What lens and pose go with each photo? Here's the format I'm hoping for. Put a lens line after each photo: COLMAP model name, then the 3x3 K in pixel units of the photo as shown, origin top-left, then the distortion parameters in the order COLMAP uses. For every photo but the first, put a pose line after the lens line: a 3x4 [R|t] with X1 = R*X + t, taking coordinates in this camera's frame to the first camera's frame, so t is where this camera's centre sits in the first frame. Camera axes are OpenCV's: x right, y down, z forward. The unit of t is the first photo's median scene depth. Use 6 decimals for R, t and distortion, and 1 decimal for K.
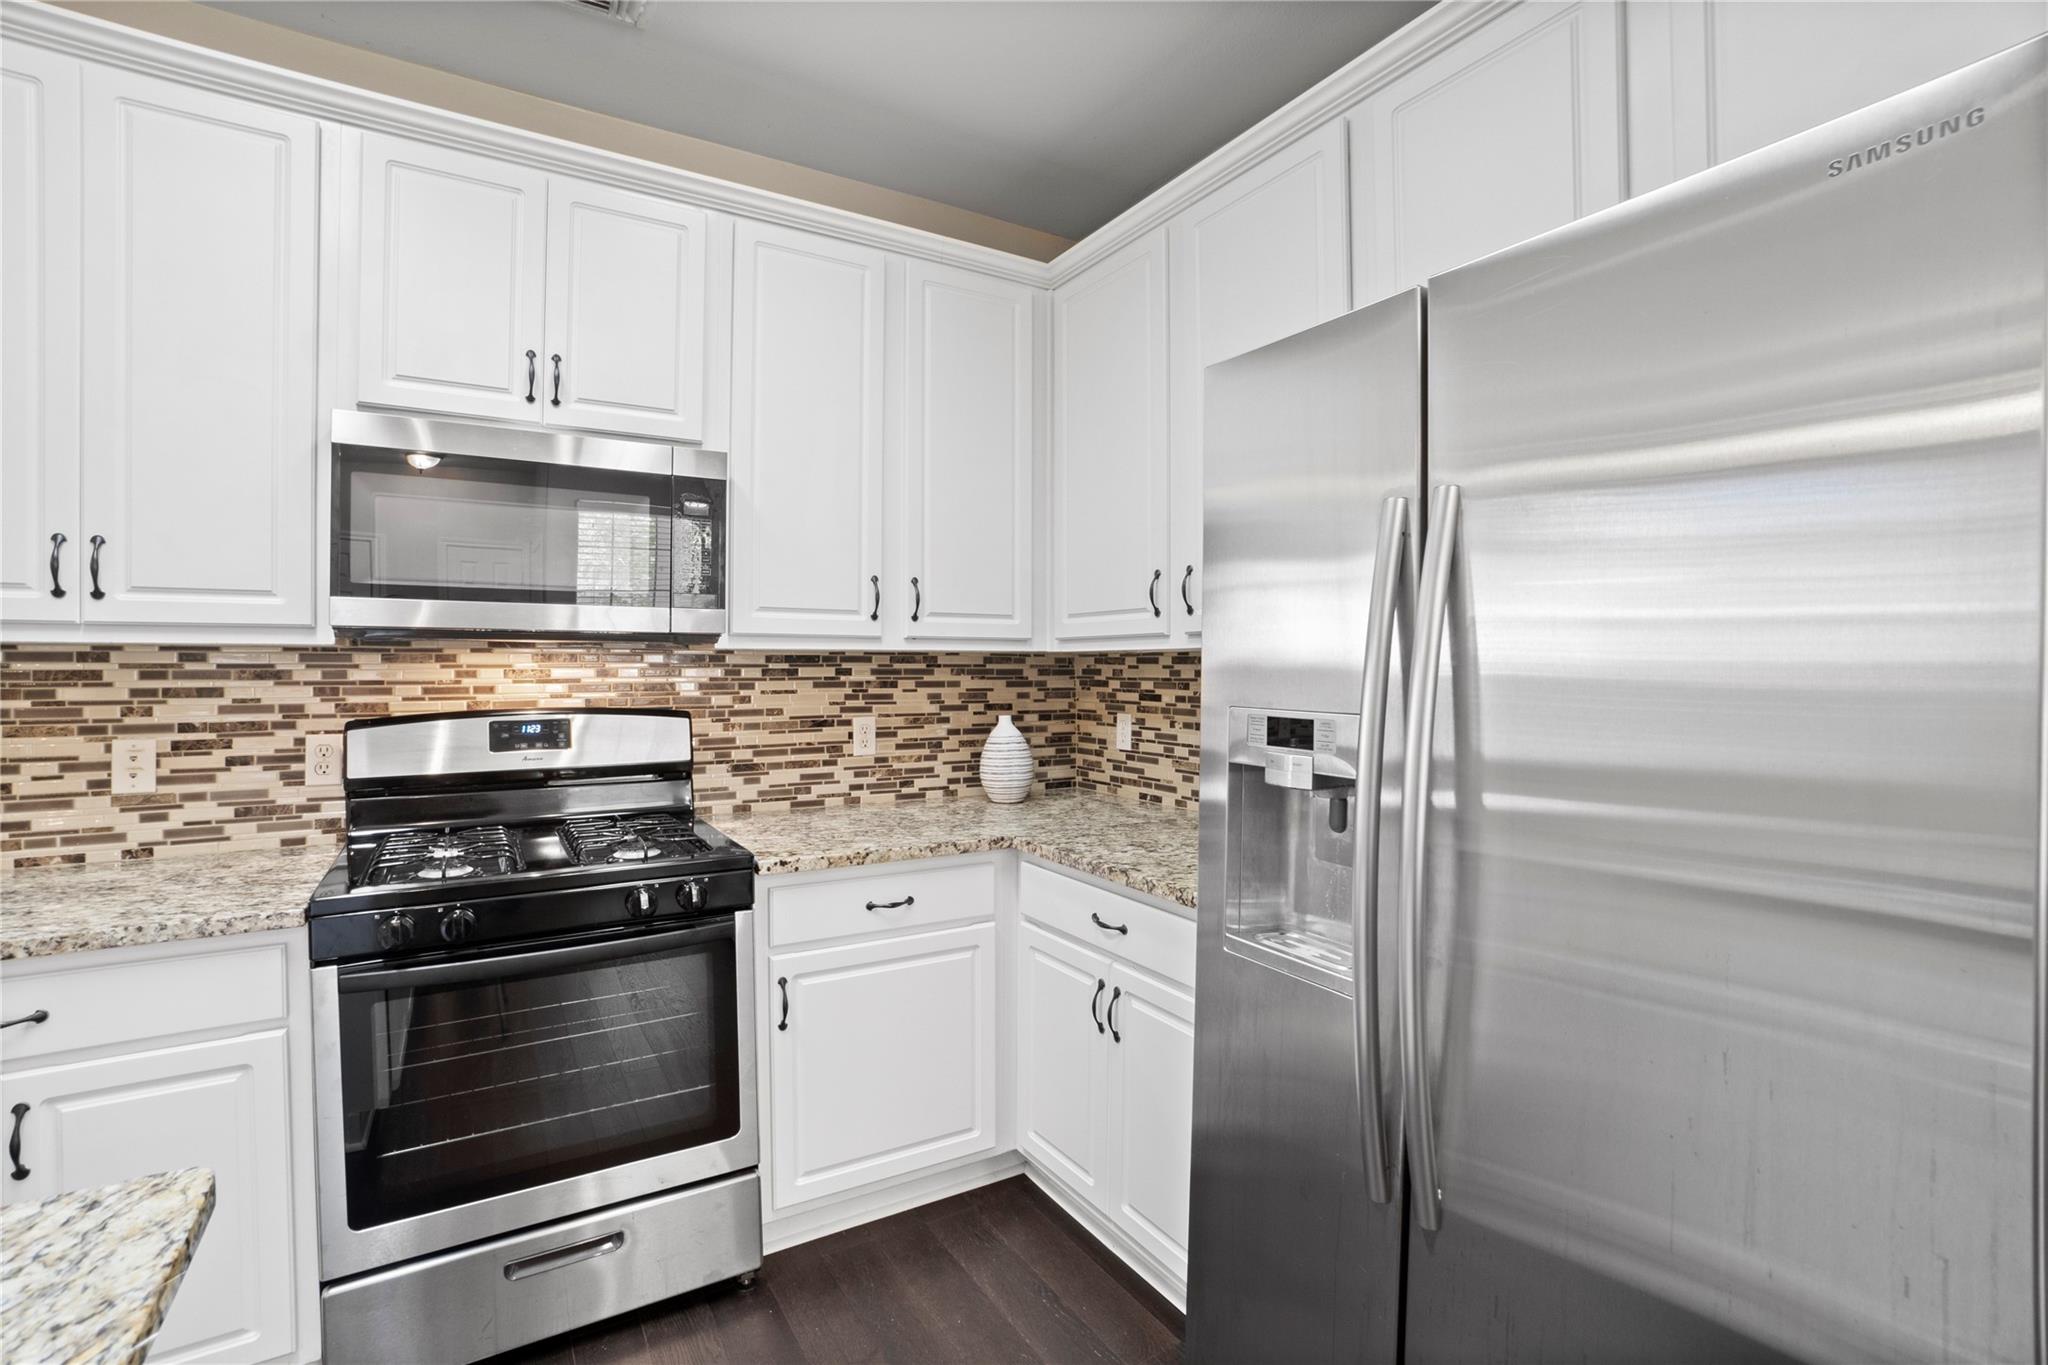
lens RADIAL K [[902.1, 0, 999.4], [0, 902.1, 683.6], [0, 0, 1]] dist [-0.045016, 0.018572]
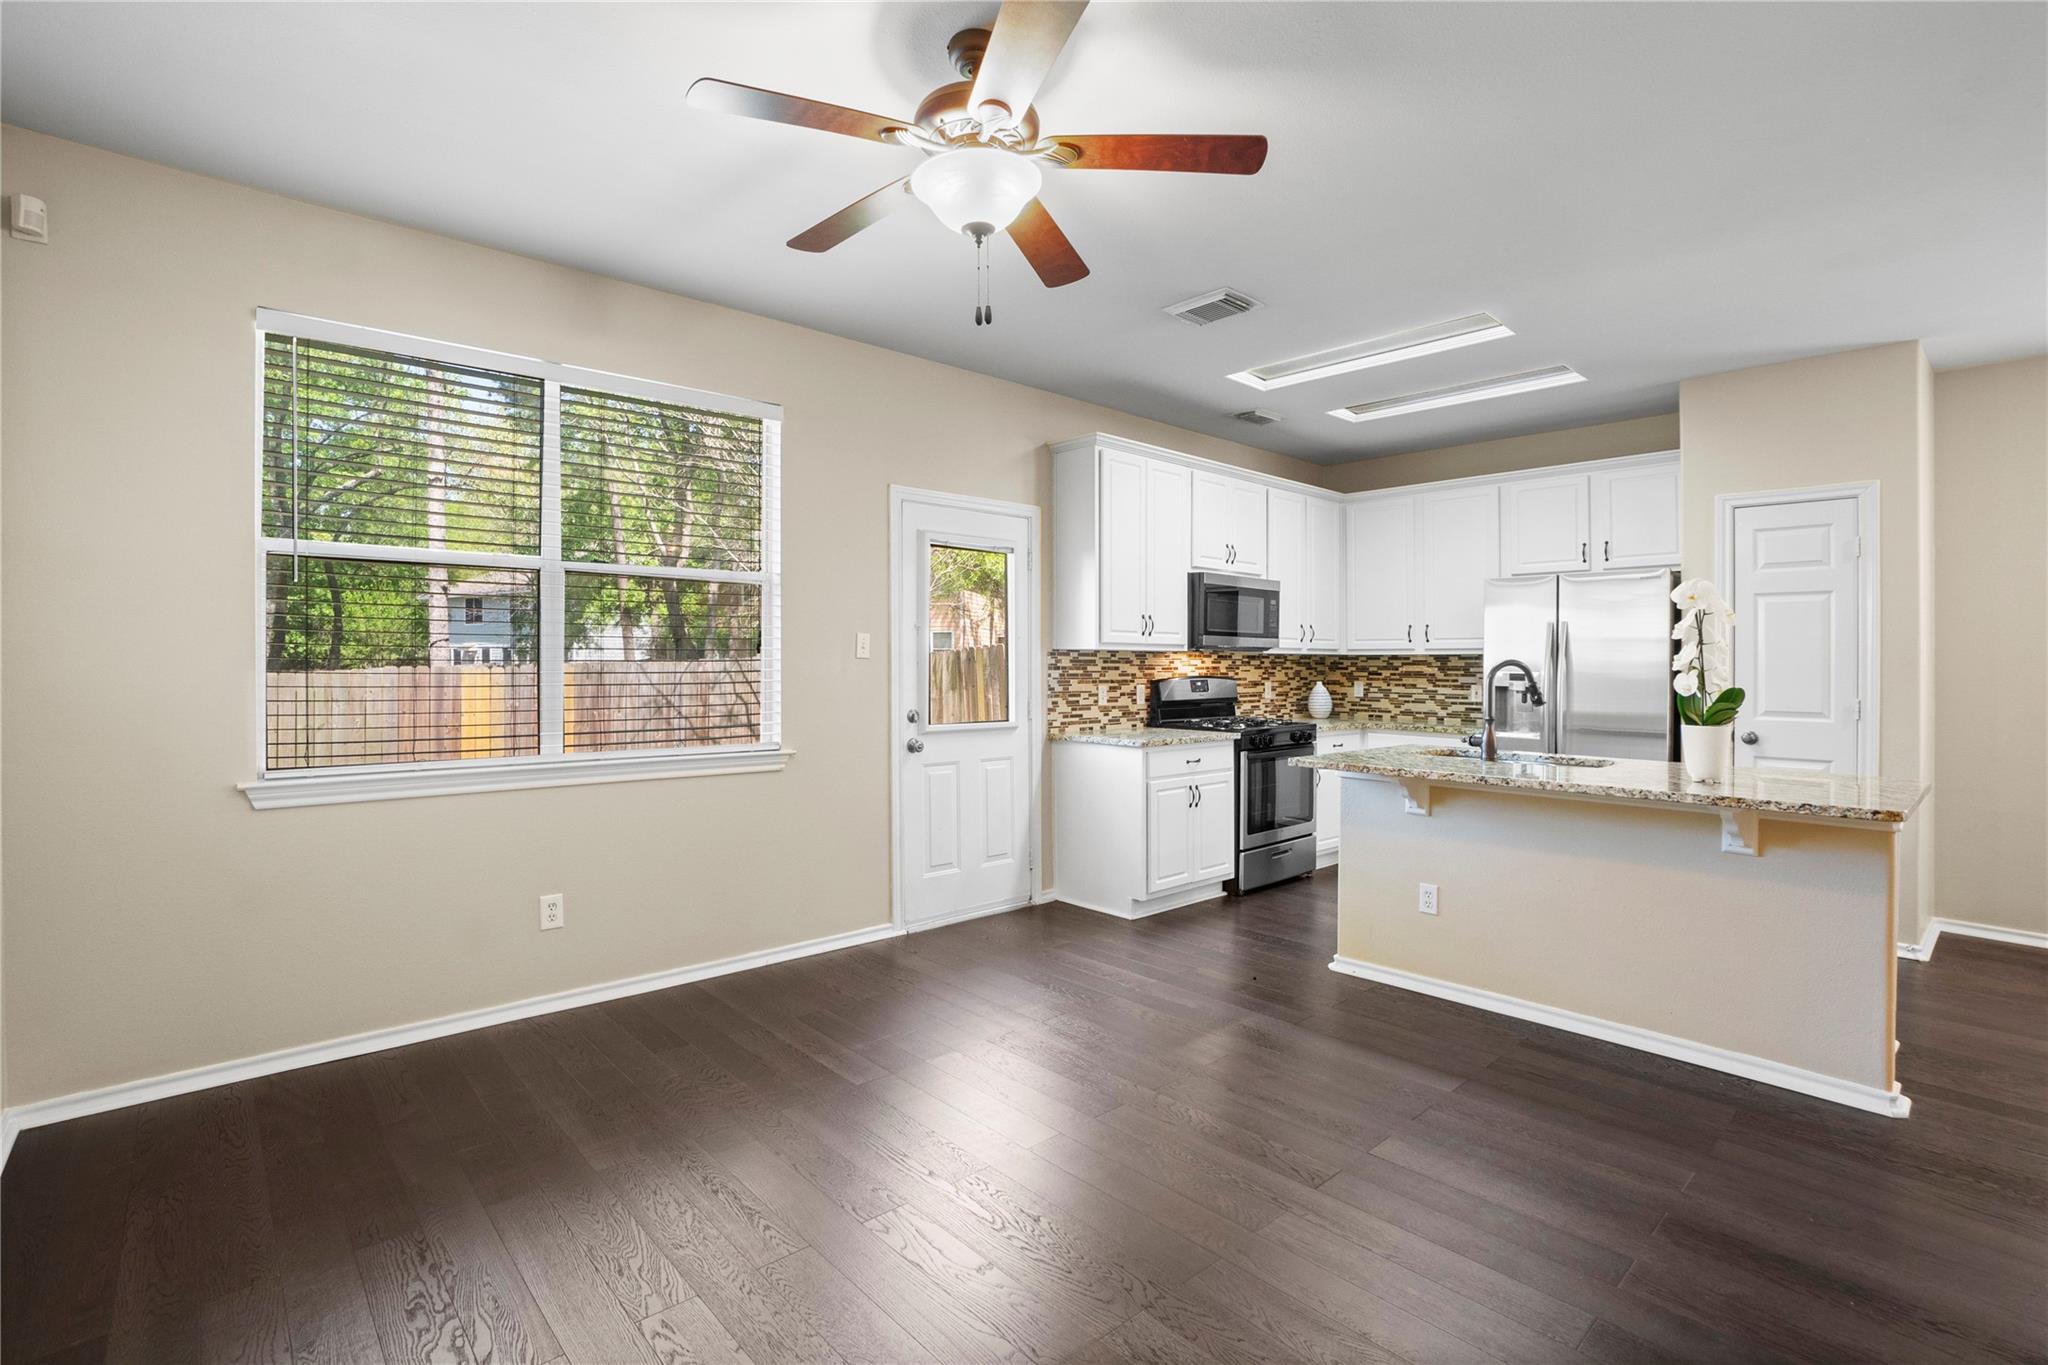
lens RADIAL K [[913.4, 0, 1038.0], [0, 913.4, 660.8], [0, 0, 1]] dist [-0.002956, 0.000007]
pose [[0.978115, 0.005666, 0.207988, -1.248799], [-0.001460, 0.999791, -0.020370, 0.032059], [-0.208060, 0.019620, 0.977919, -1.213797]]
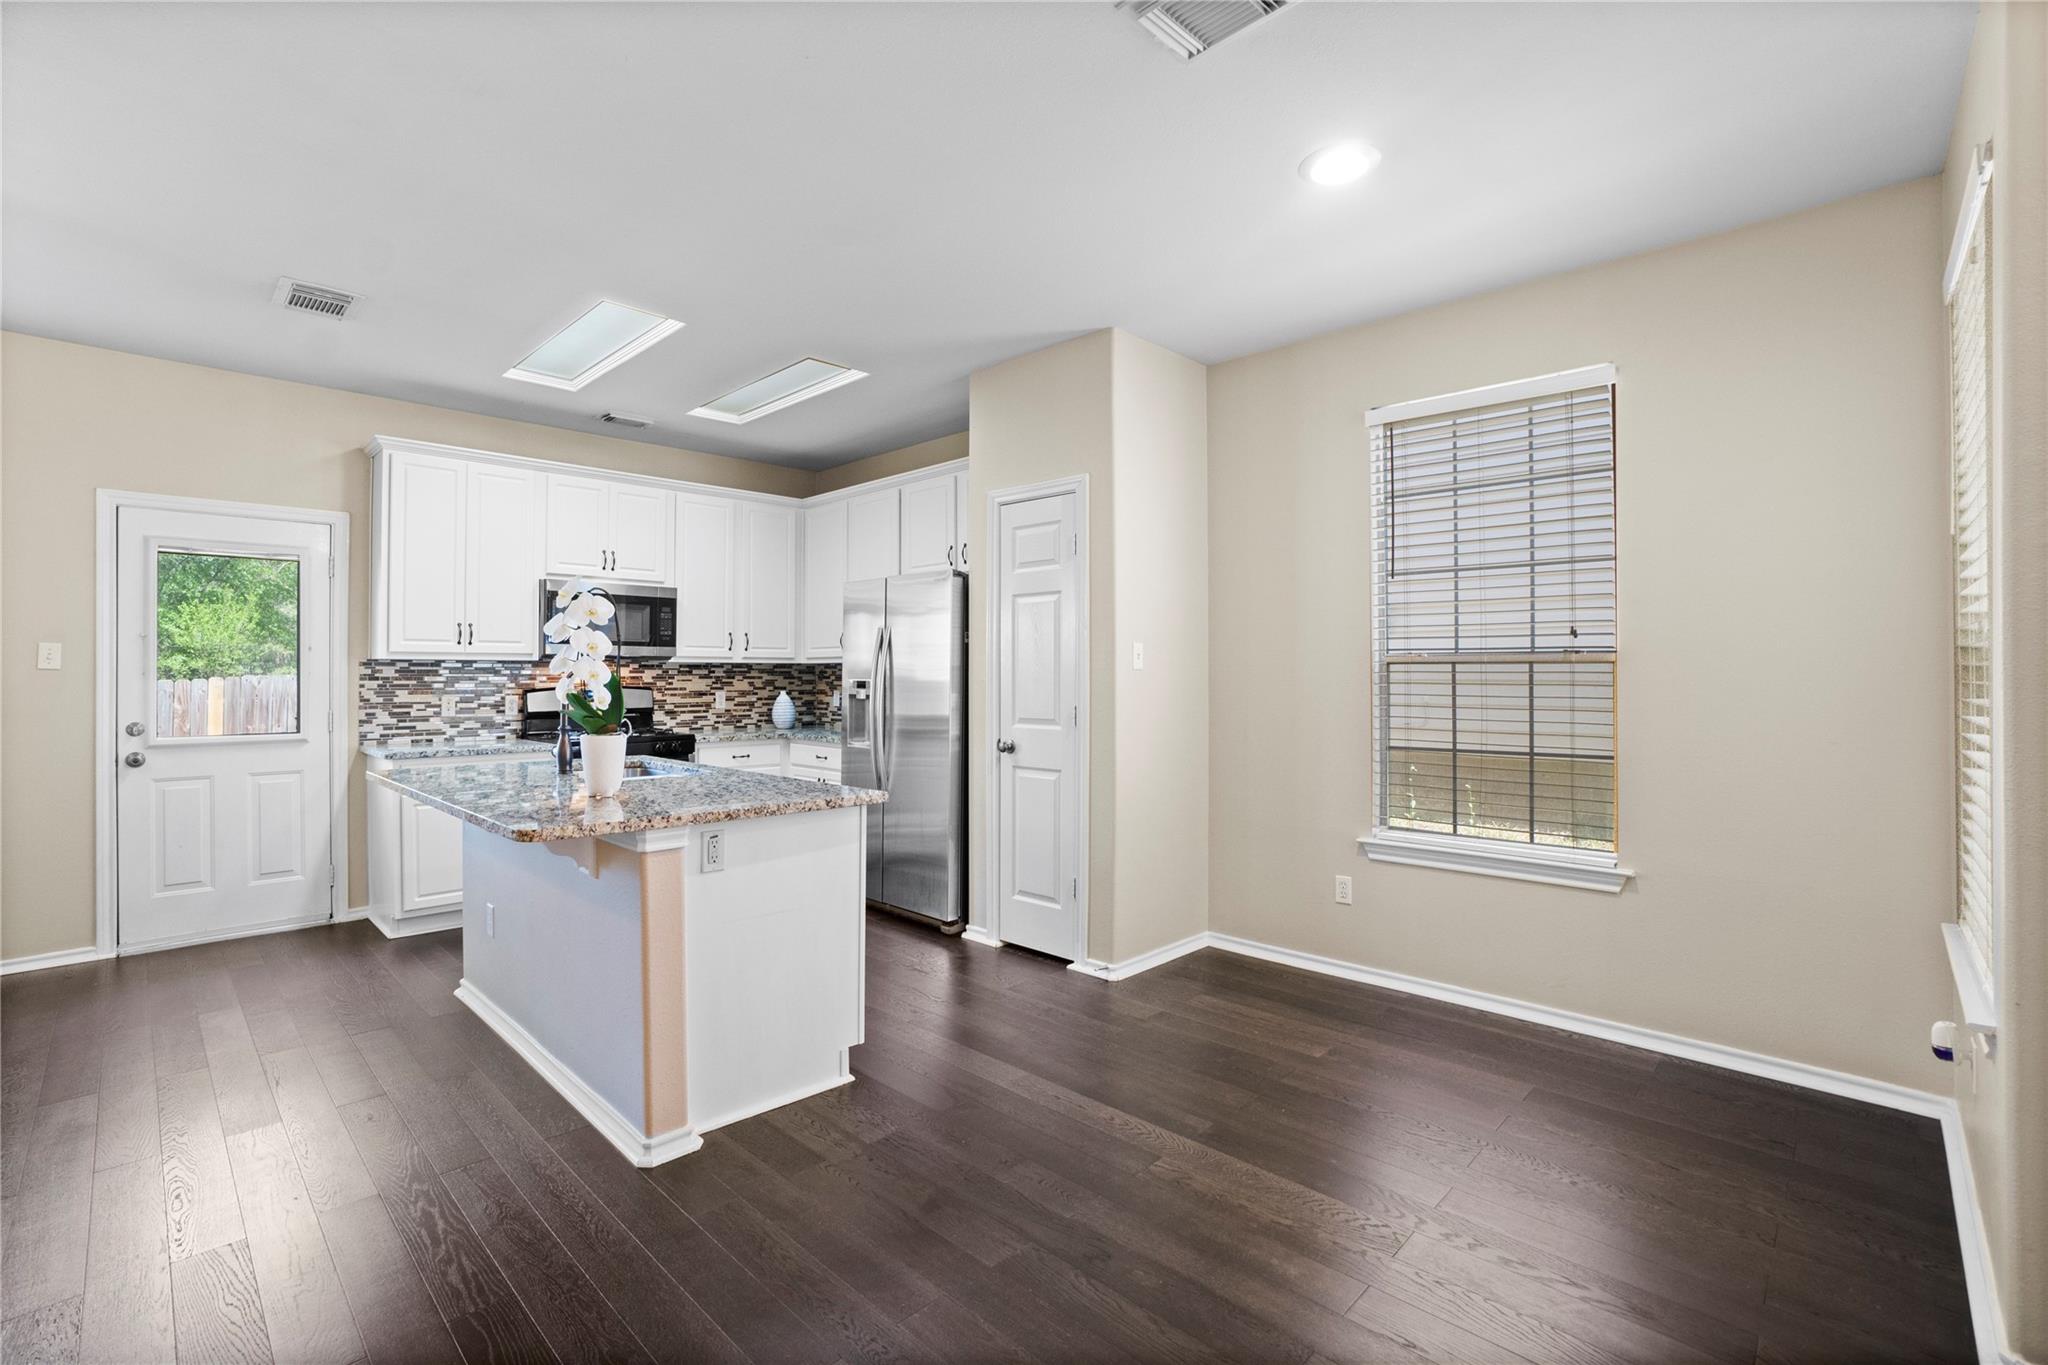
lens RADIAL K [[894.7, 0, 951.8], [0, 894.7, 666.8], [0, 0, 1]] dist [-0.003246, -0.000100]
pose [[0.979272, 0.000513, 0.202548, -0.036122], [0.005309, 0.999588, -0.028203, 0.041733], [-0.202479, 0.028694, 0.978866, -1.363735]]
